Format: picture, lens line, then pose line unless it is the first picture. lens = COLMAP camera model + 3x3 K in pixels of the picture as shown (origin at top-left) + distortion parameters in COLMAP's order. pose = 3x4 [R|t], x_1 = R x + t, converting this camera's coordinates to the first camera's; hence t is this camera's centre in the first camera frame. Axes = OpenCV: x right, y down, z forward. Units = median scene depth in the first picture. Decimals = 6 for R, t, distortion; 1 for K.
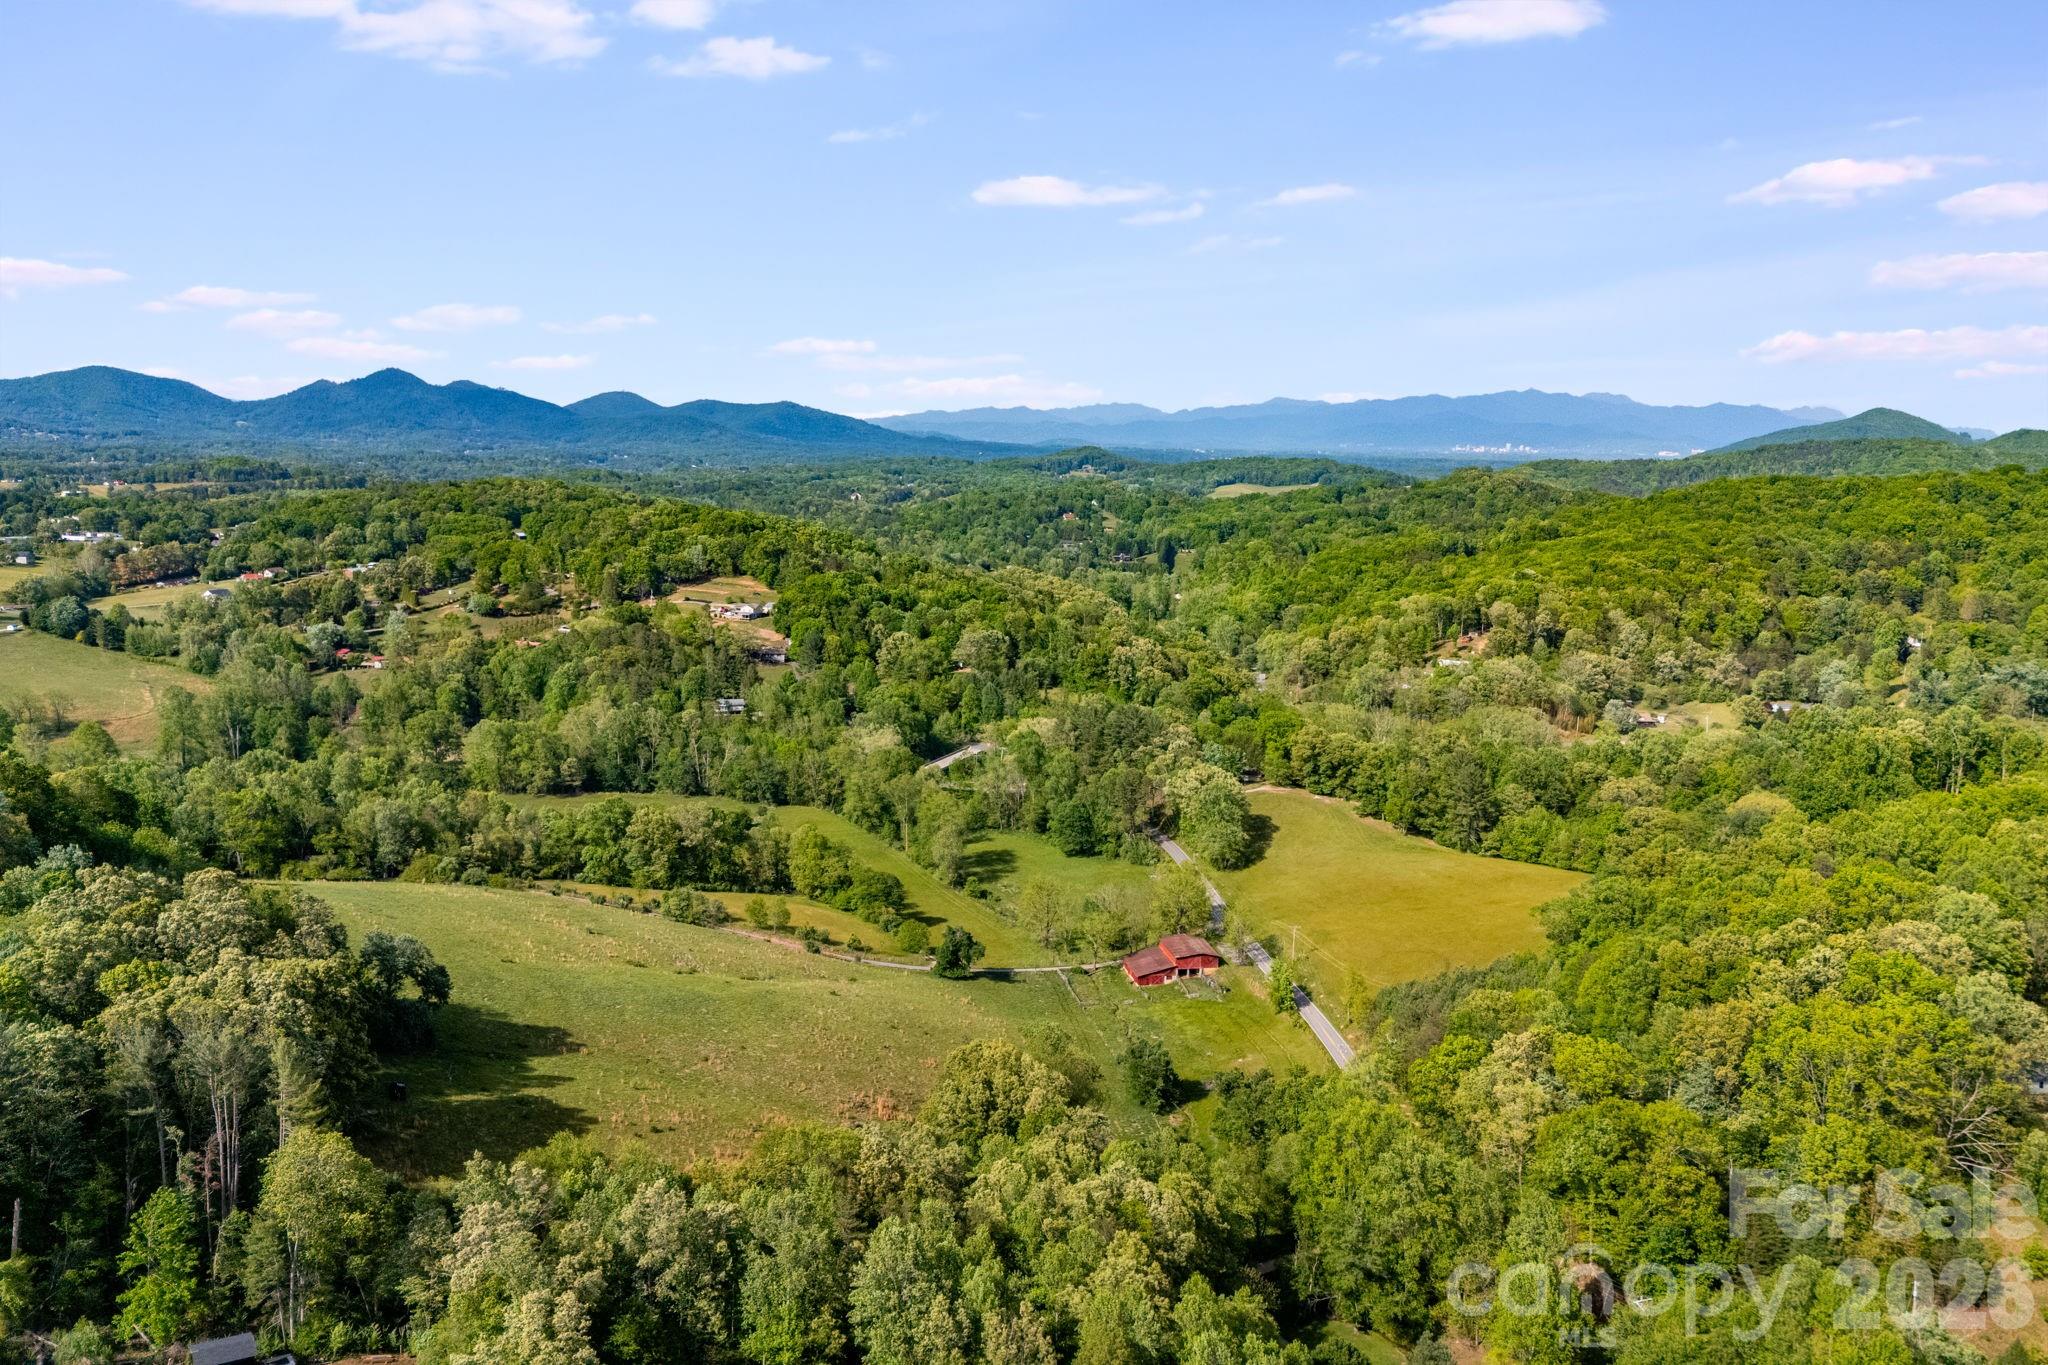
lens RADIAL K [[1733.7, 0, 1024.0], [0, 1733.7, 682.5], [0, 0, 1]] dist [0.111058, -0.157804]
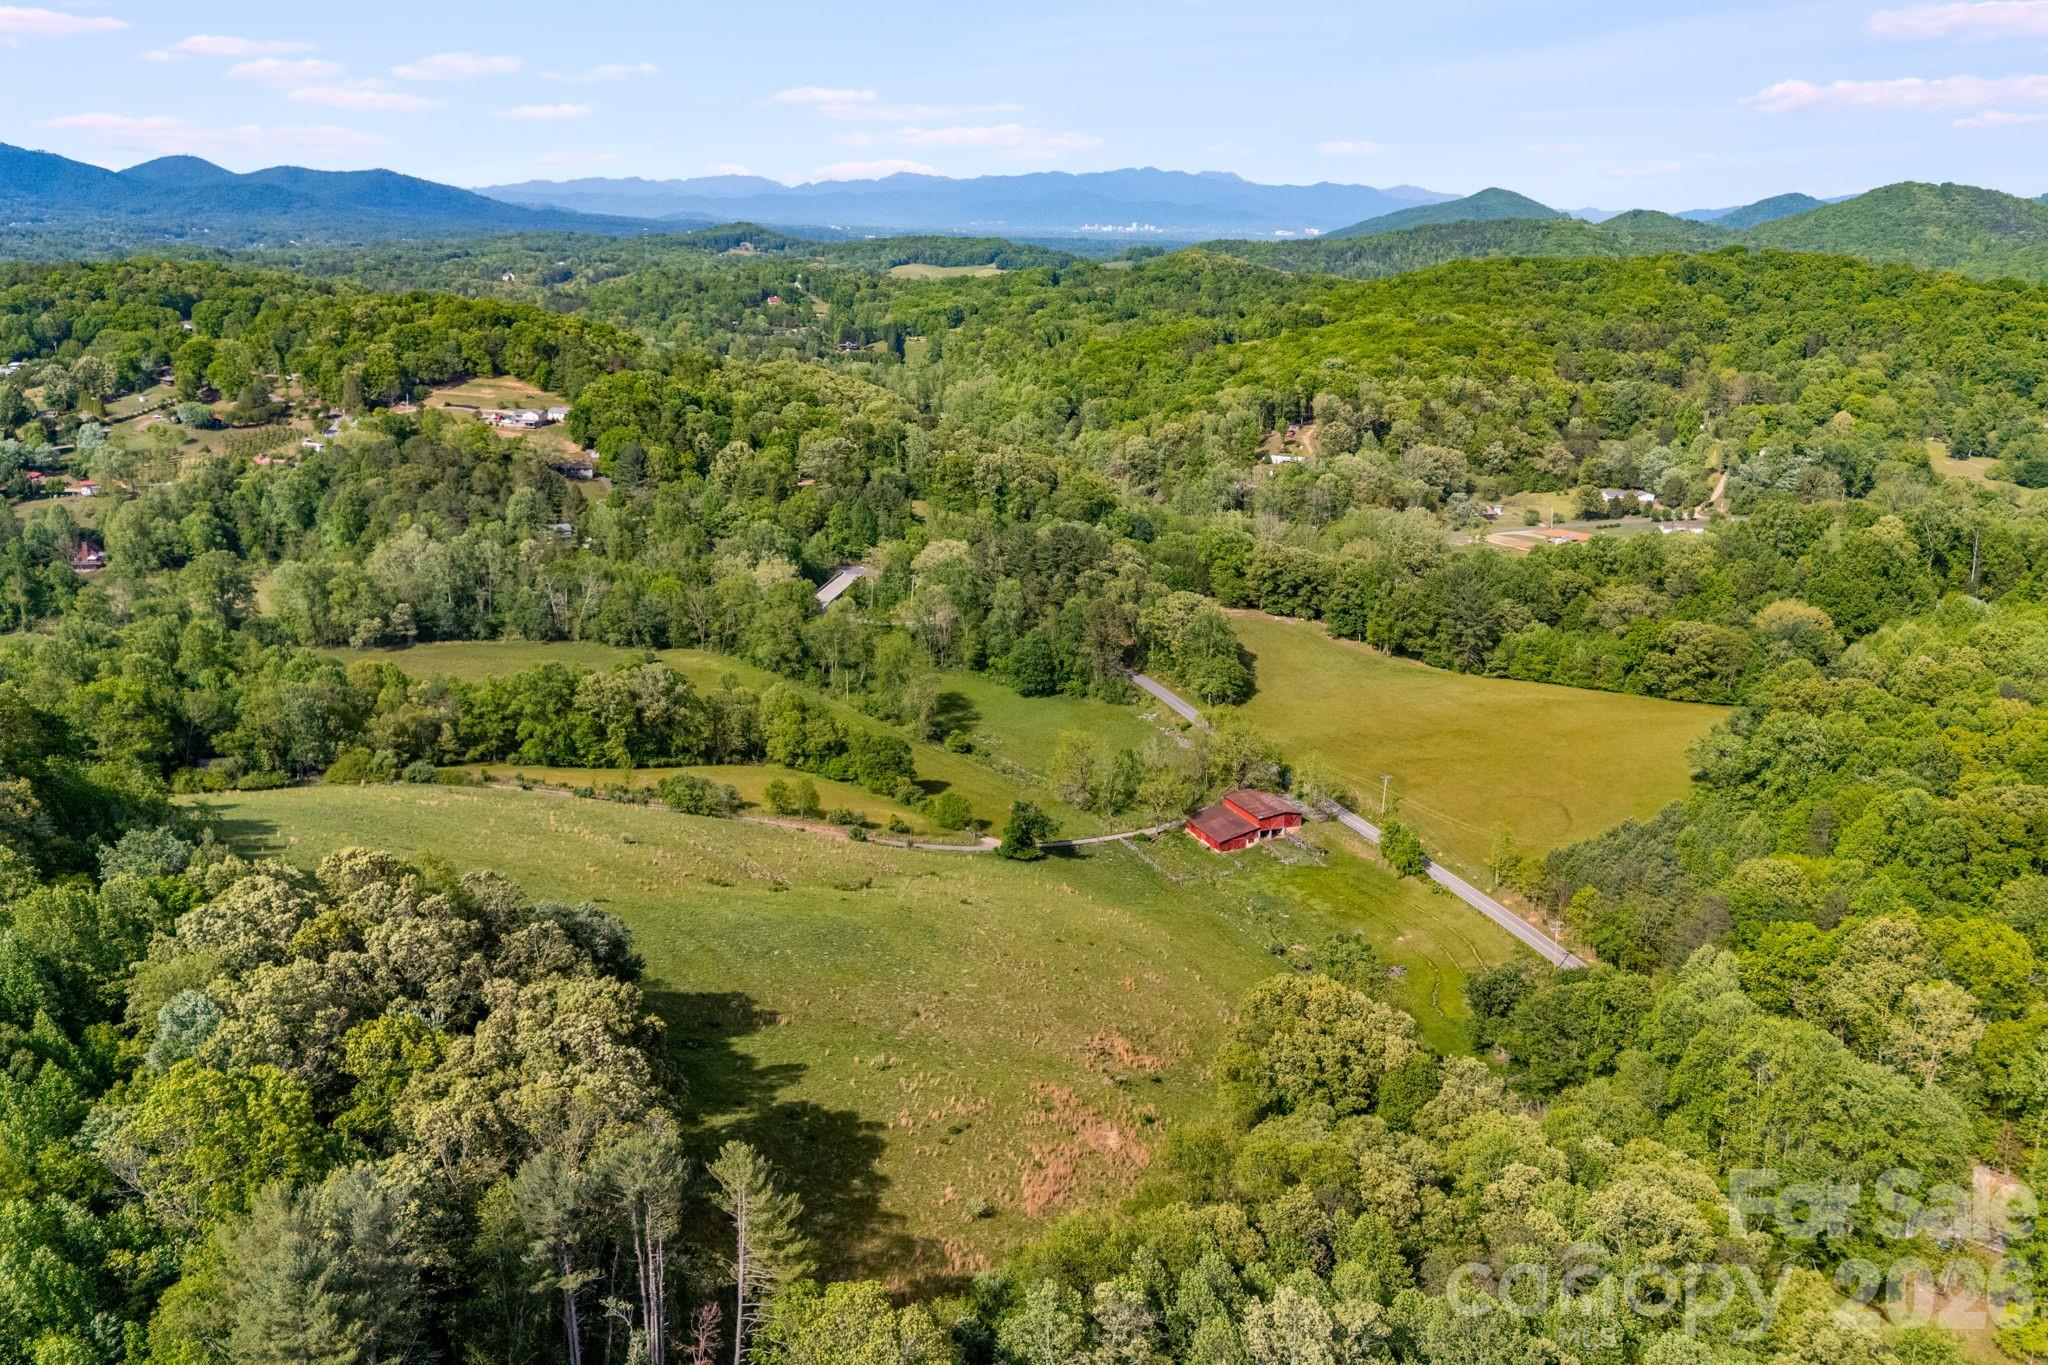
lens RADIAL K [[1733.7, 0, 1024.0], [0, 1733.7, 682.5], [0, 0, 1]] dist [0.111058, -0.157804]
pose [[0.978742, -0.050162, 0.198867, -0.126775], [0.025489, 0.991862, 0.124738, -0.016536], [-0.203506, -0.117017, 0.972056, 0.097200]]
